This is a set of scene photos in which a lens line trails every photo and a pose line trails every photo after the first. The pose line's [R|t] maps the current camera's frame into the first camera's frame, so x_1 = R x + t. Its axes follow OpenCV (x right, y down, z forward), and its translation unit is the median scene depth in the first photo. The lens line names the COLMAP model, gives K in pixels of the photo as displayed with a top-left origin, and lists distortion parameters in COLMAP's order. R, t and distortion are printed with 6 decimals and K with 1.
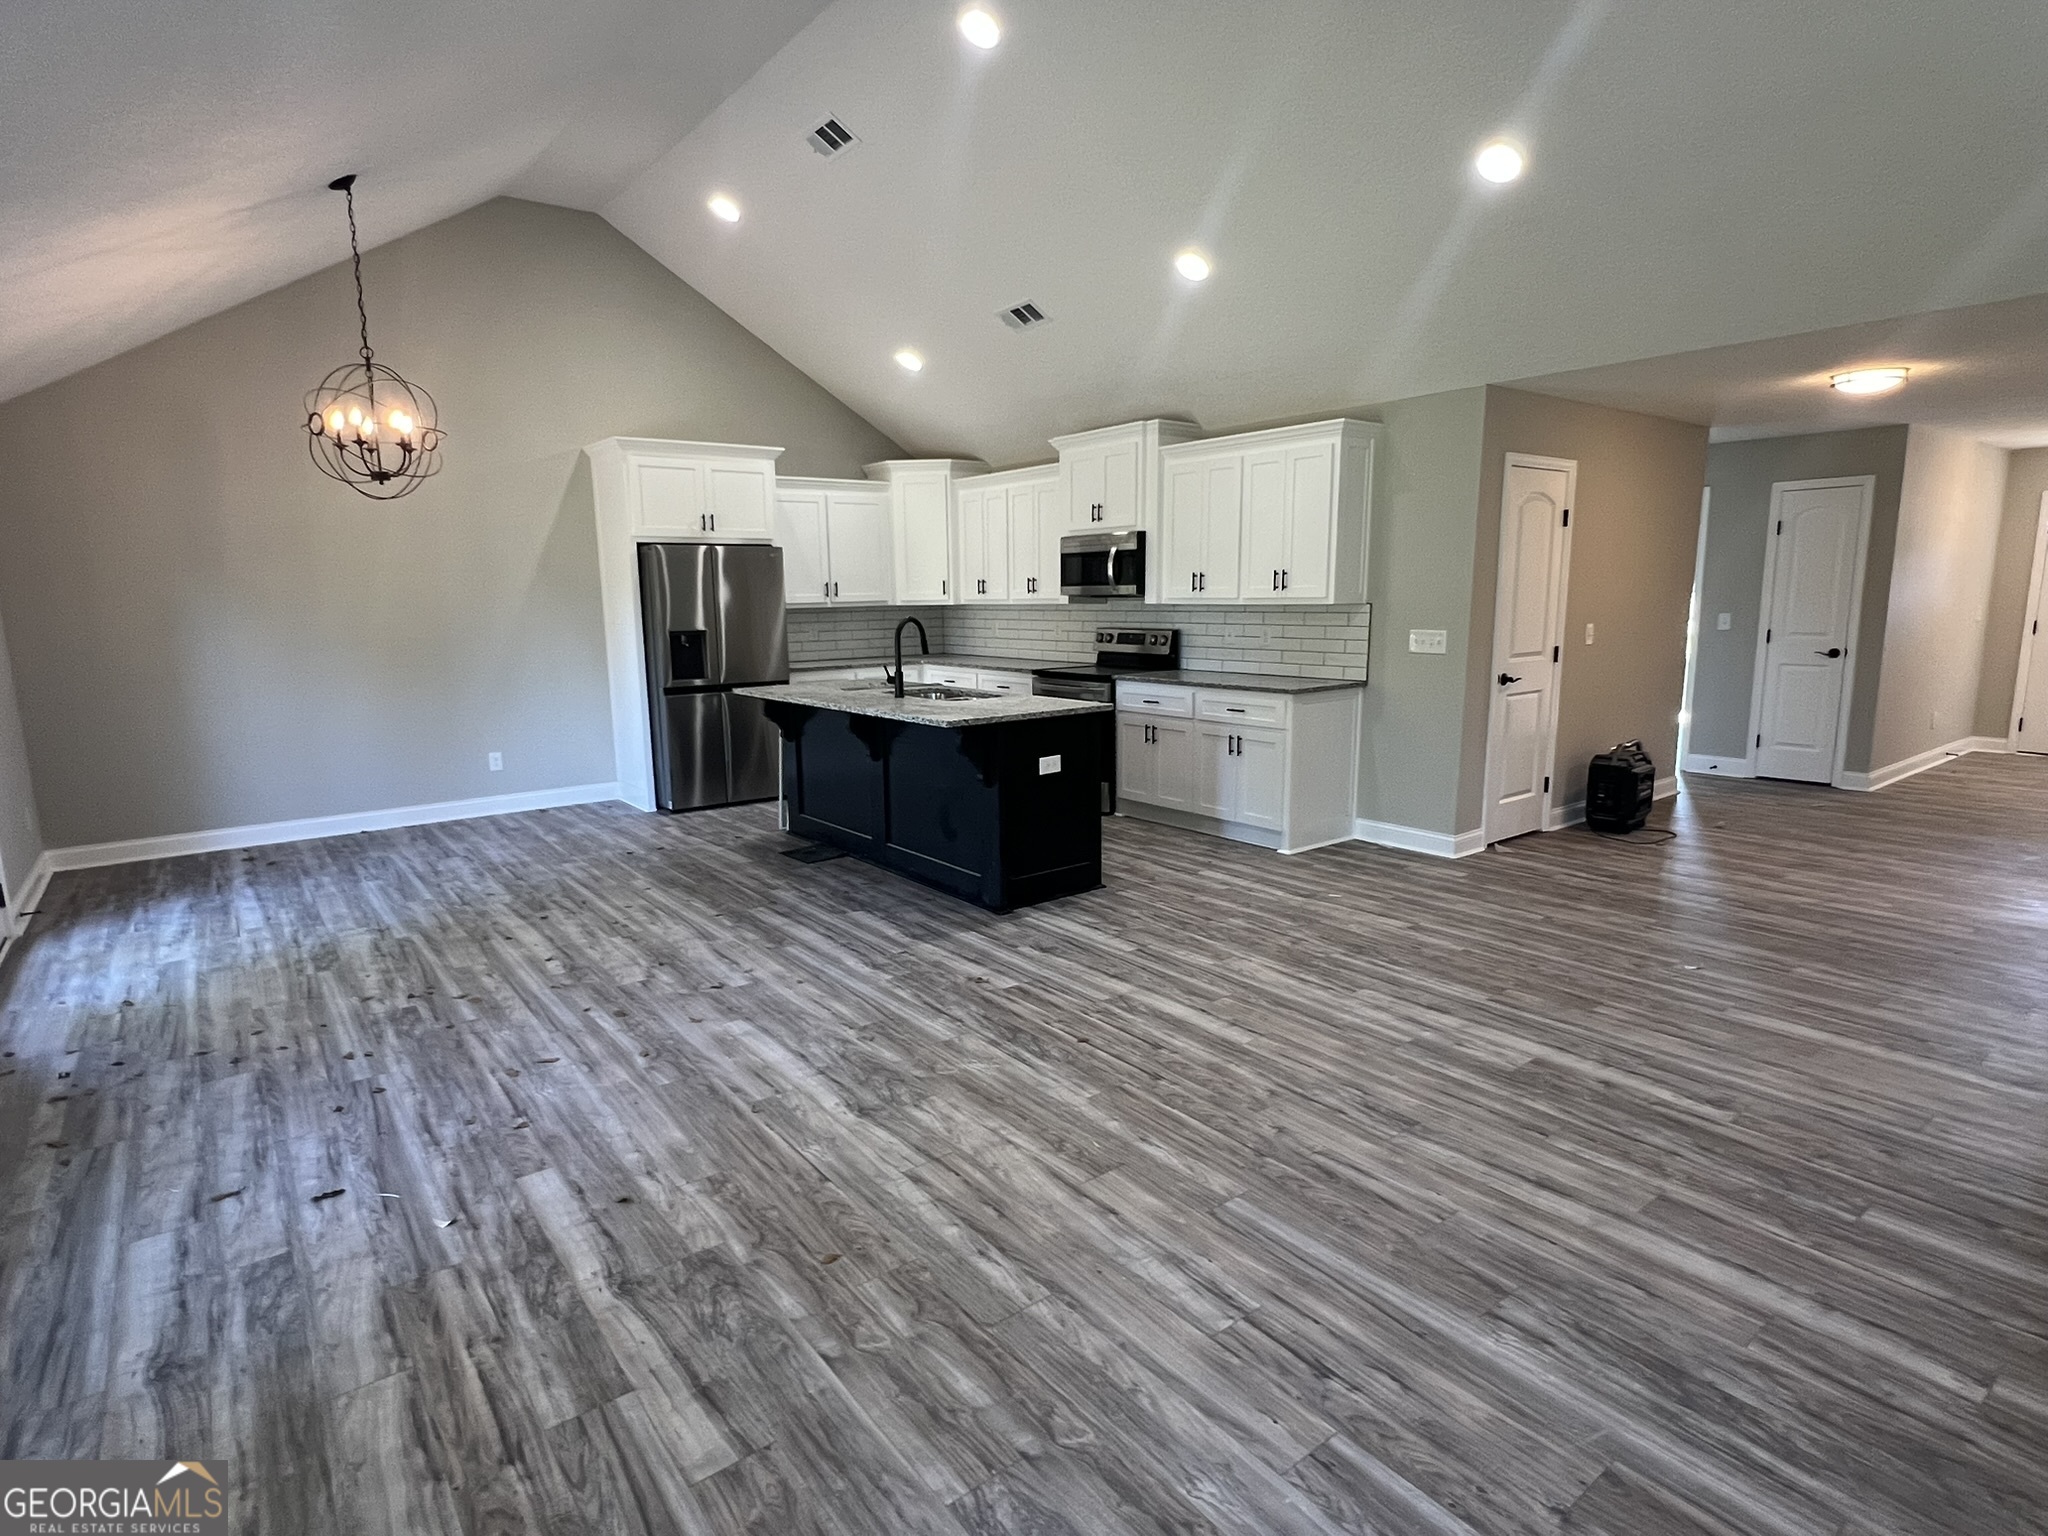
lens RADIAL K [[1075.2, 0, 1019.6], [0, 1075.2, 782.6], [0, 0, 1]] dist [-0.002227, 0.001308]
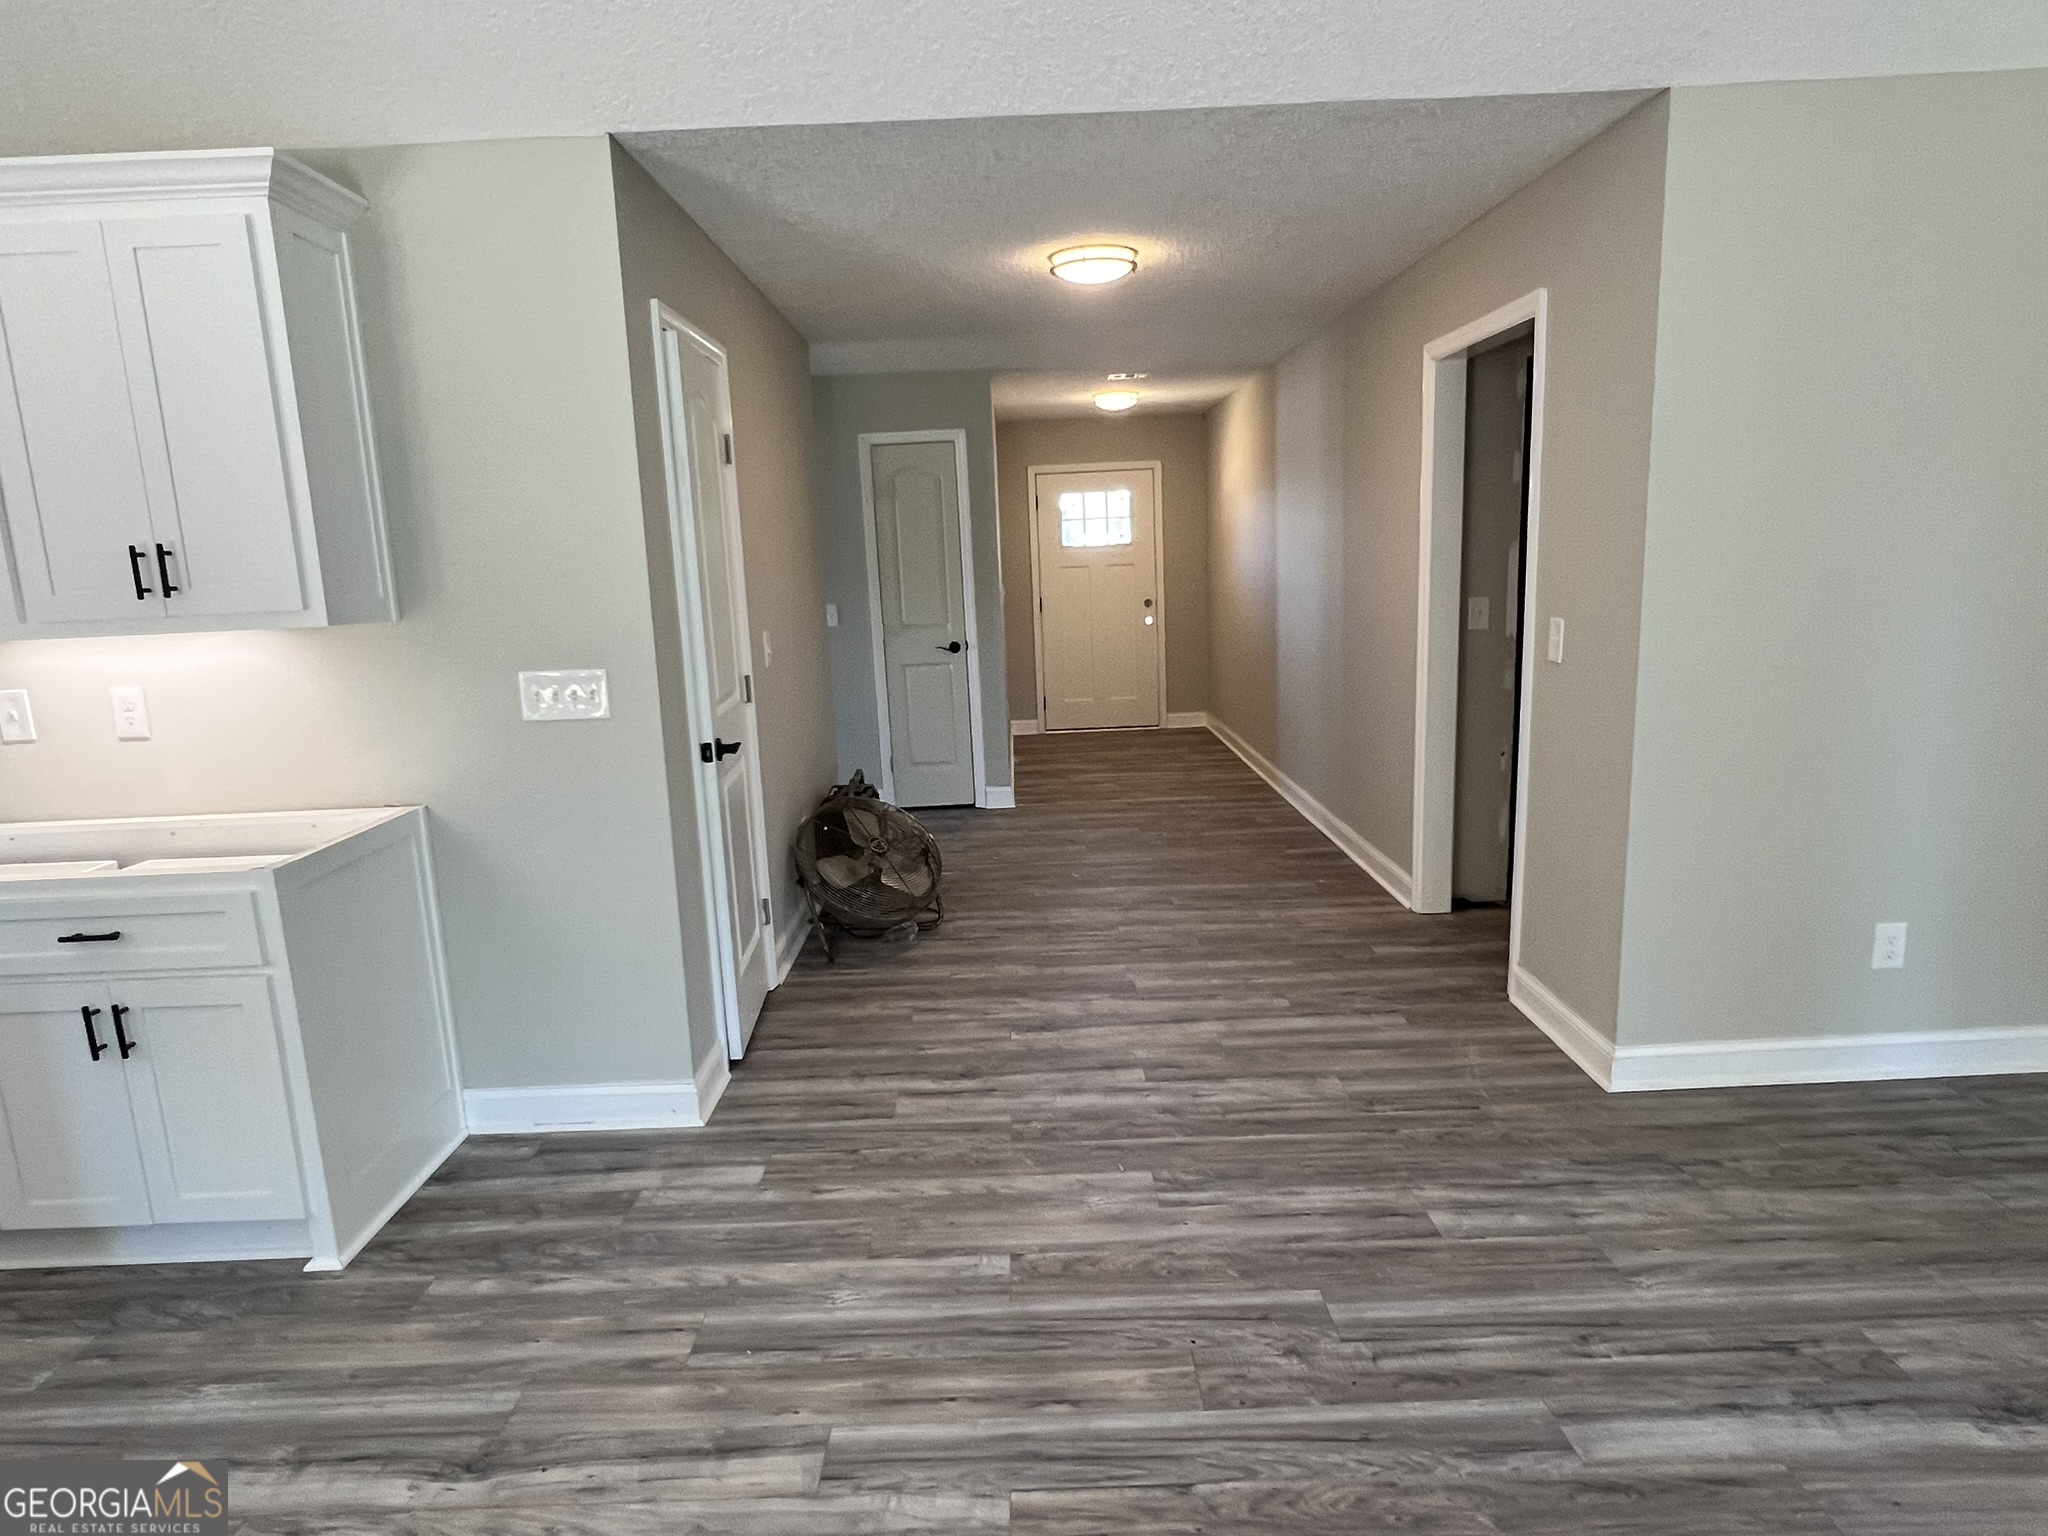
lens RADIAL K [[1168.4, 0, 1014.2], [0, 1168.4, 780.3], [0, 0, 1]] dist [-0.006905, -0.001320]
pose [[0.608310, -0.161766, 0.777040, 0.132237], [0.171845, 0.982631, 0.070037, -0.127225], [-0.774873, 0.090926, 0.625543, 0.705355]]
